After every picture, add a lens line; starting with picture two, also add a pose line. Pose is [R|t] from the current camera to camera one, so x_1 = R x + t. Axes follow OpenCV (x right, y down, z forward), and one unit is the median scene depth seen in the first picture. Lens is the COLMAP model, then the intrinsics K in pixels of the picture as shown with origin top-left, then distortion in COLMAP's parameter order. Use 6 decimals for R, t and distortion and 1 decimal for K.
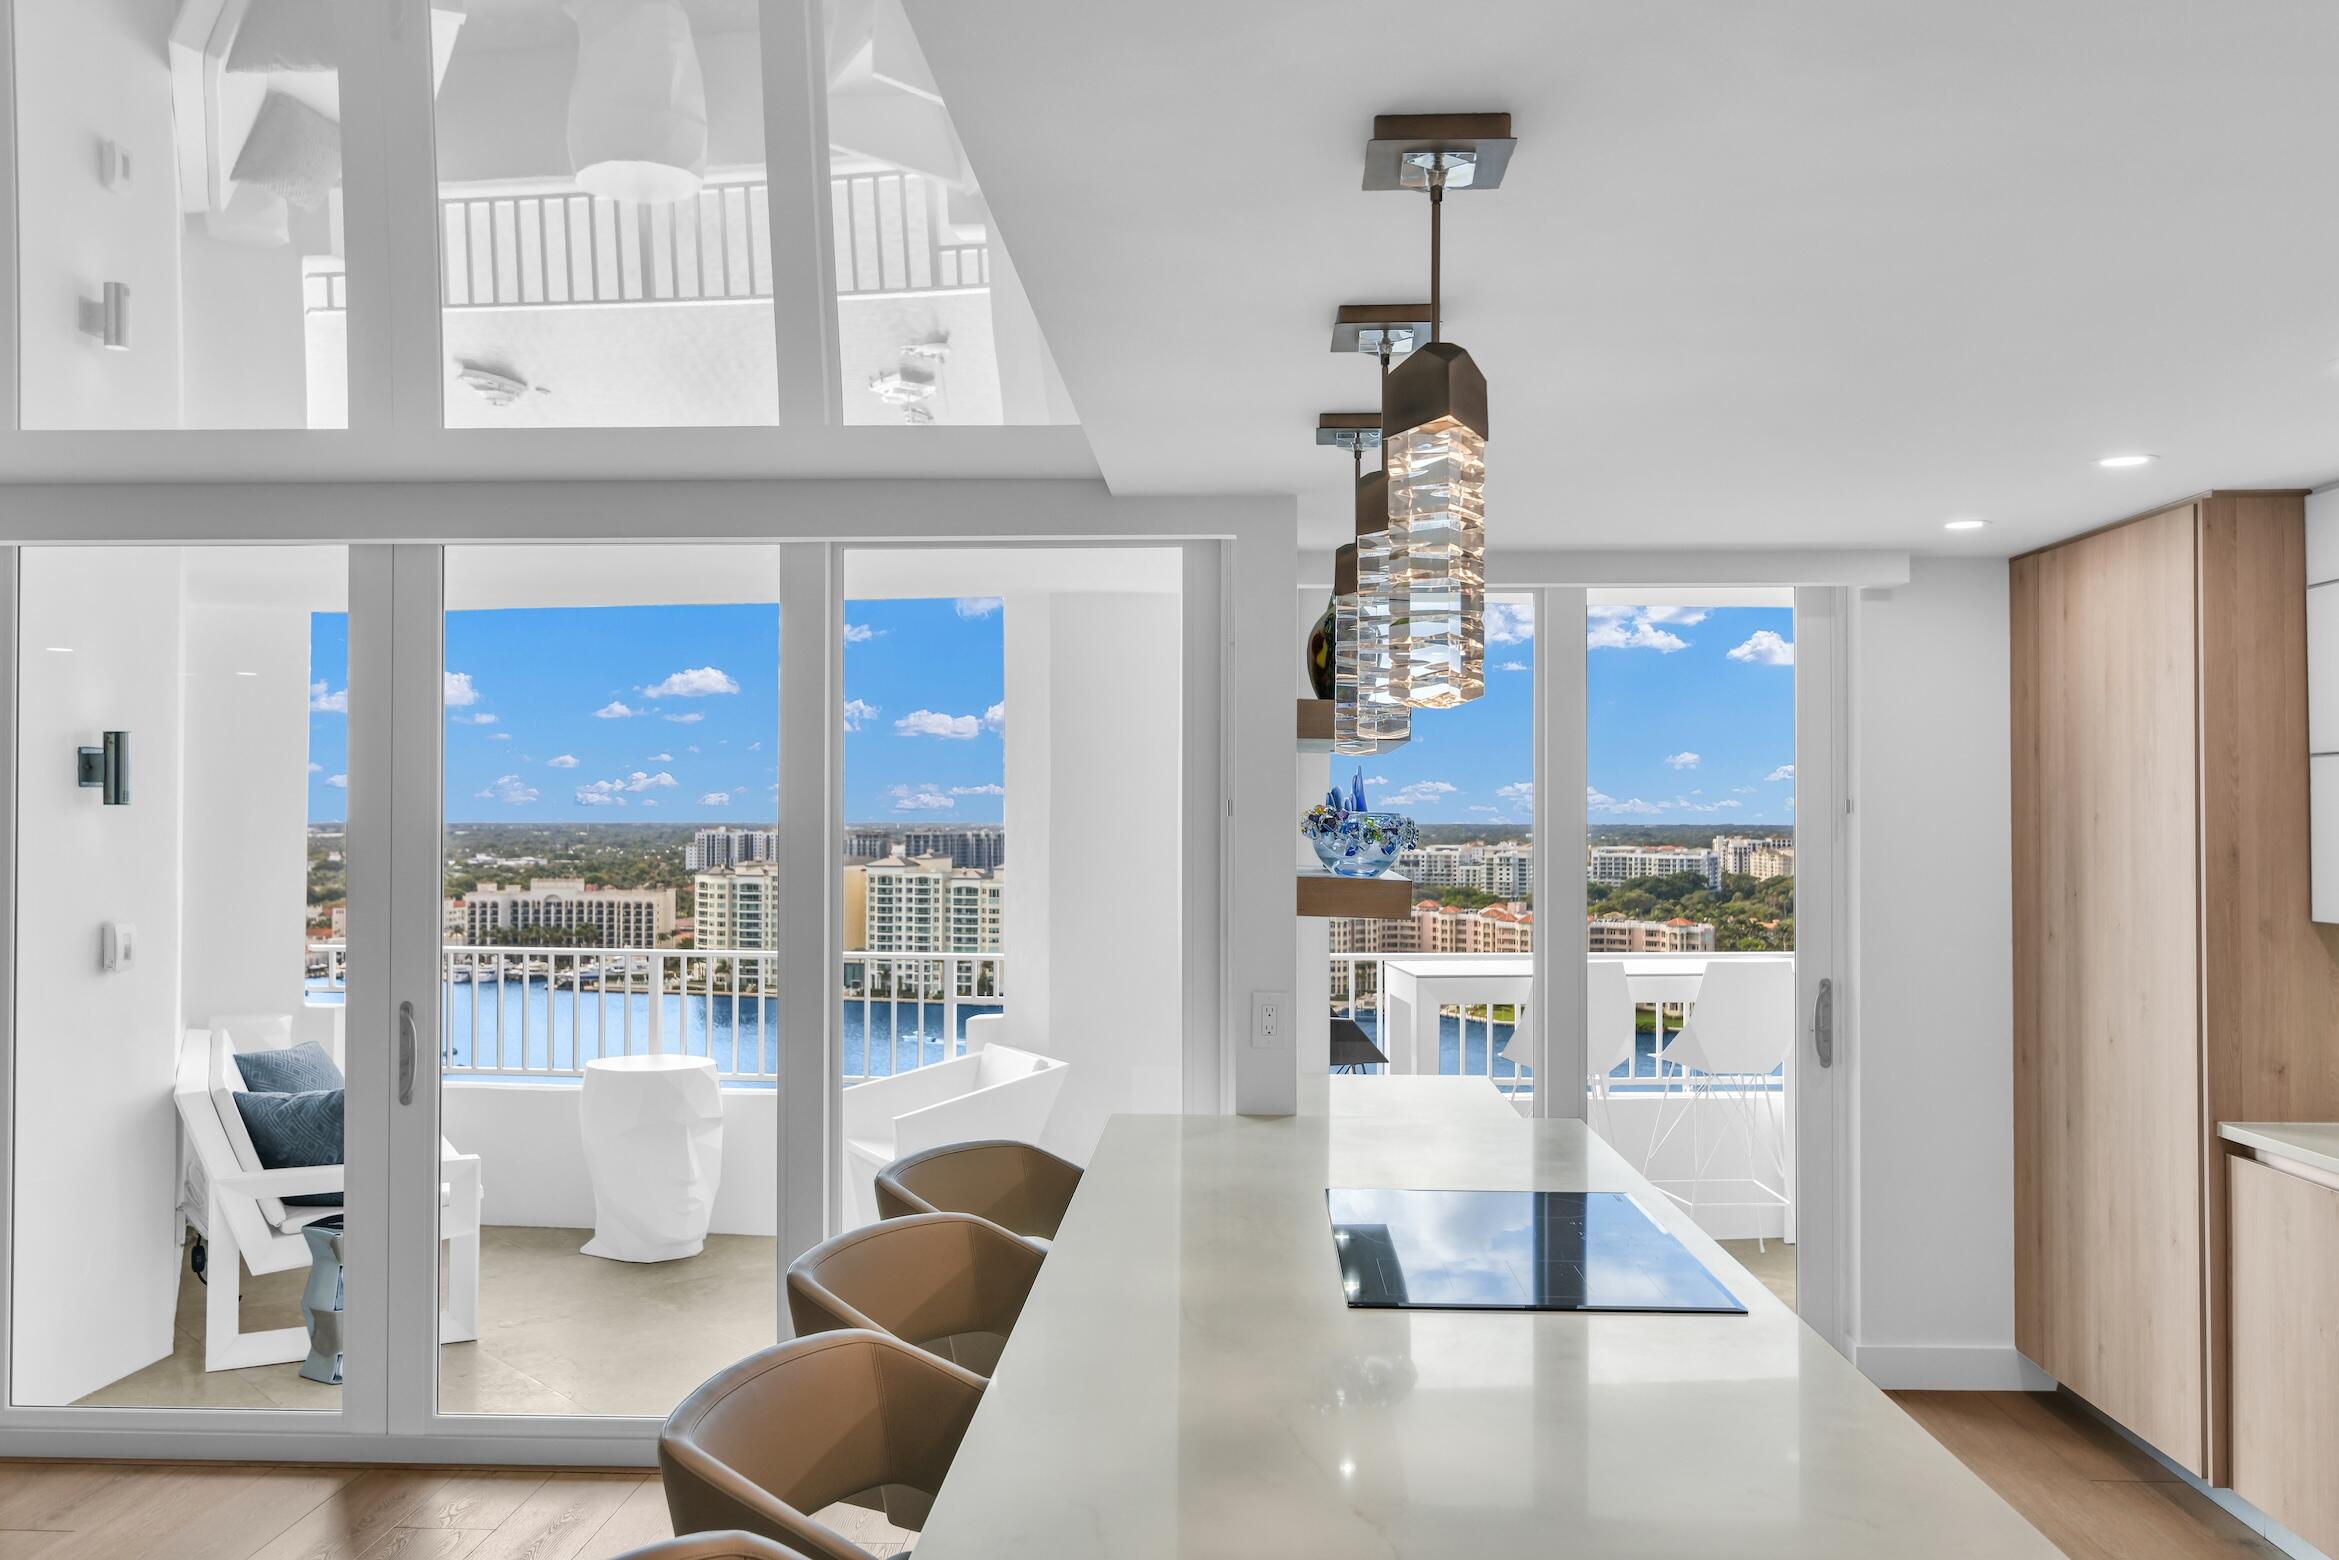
lens RADIAL K [[1787.6, 0, 1171.5], [0, 1787.6, 786.9], [0, 0, 1]] dist [-0.001312, -0.001815]
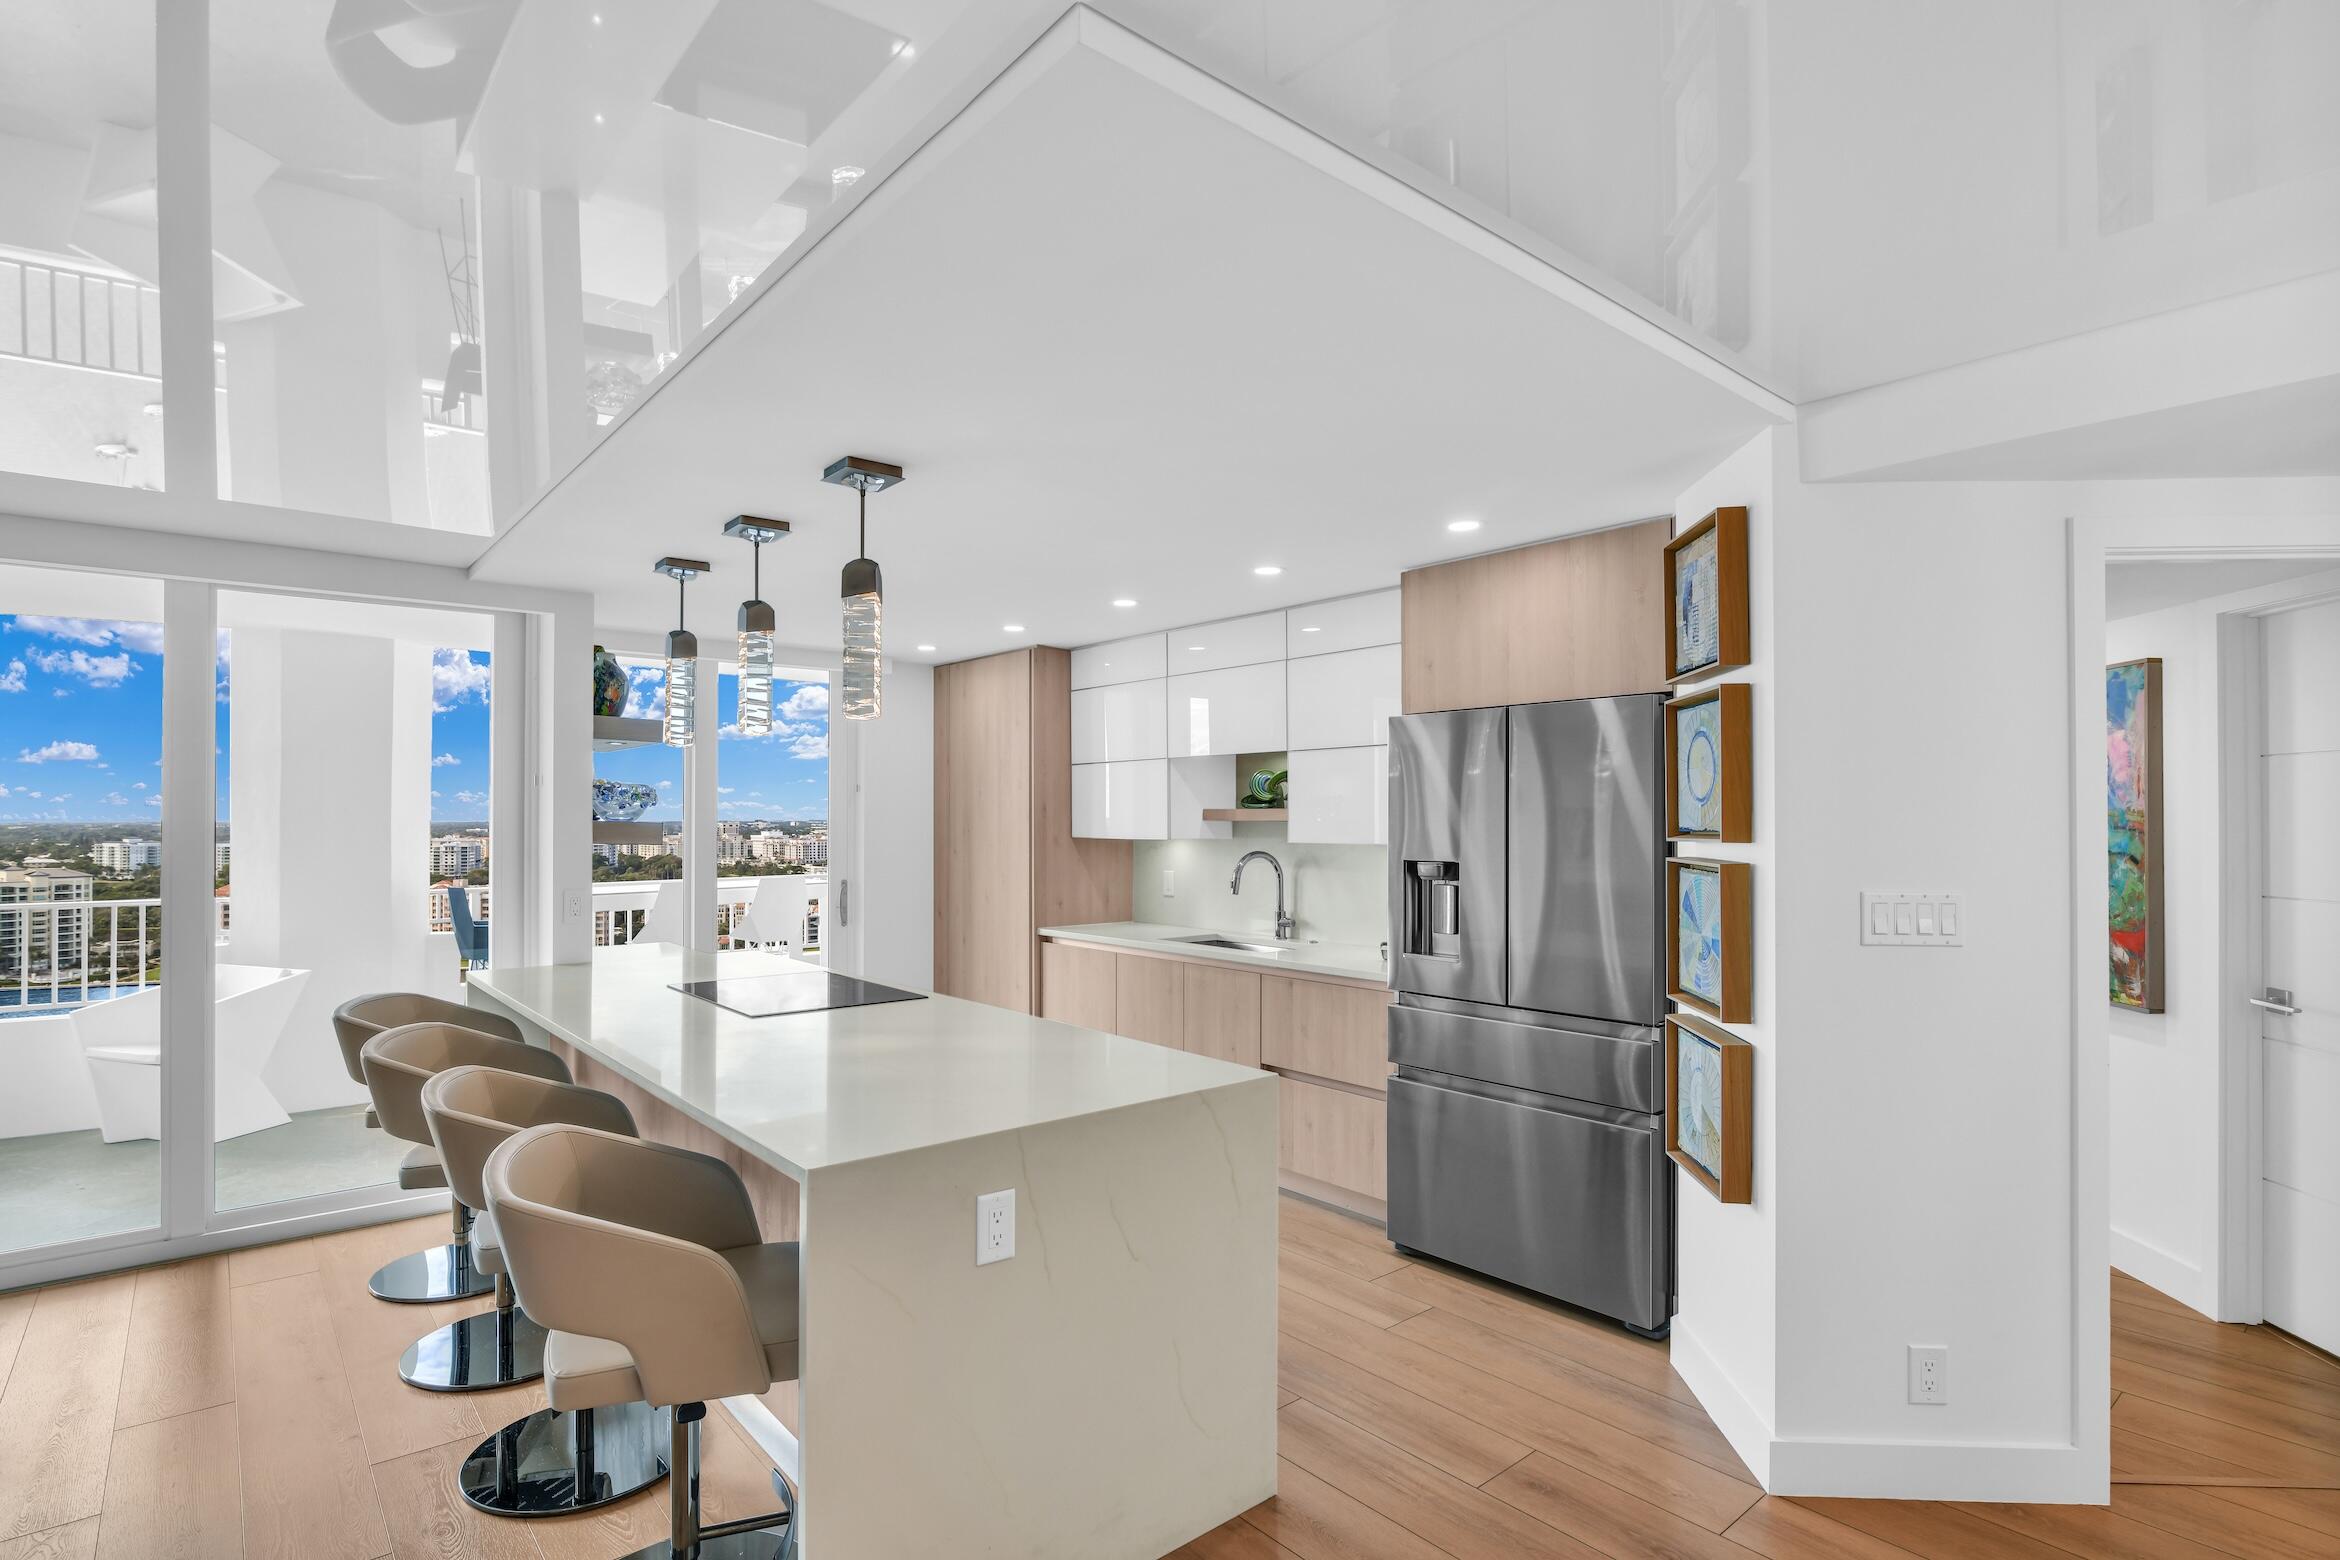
lens RADIAL K [[1157.2, 0, 1164.3], [0, 1157.2, 793.7], [0, 0, 1]] dist [0.000402, -0.000165]
pose [[0.735226, 0.009881, 0.677750, -0.268287], [-0.007644, 0.999951, -0.006286, 0.026966], [-0.677779, -0.000559, 0.735266, -0.161700]]
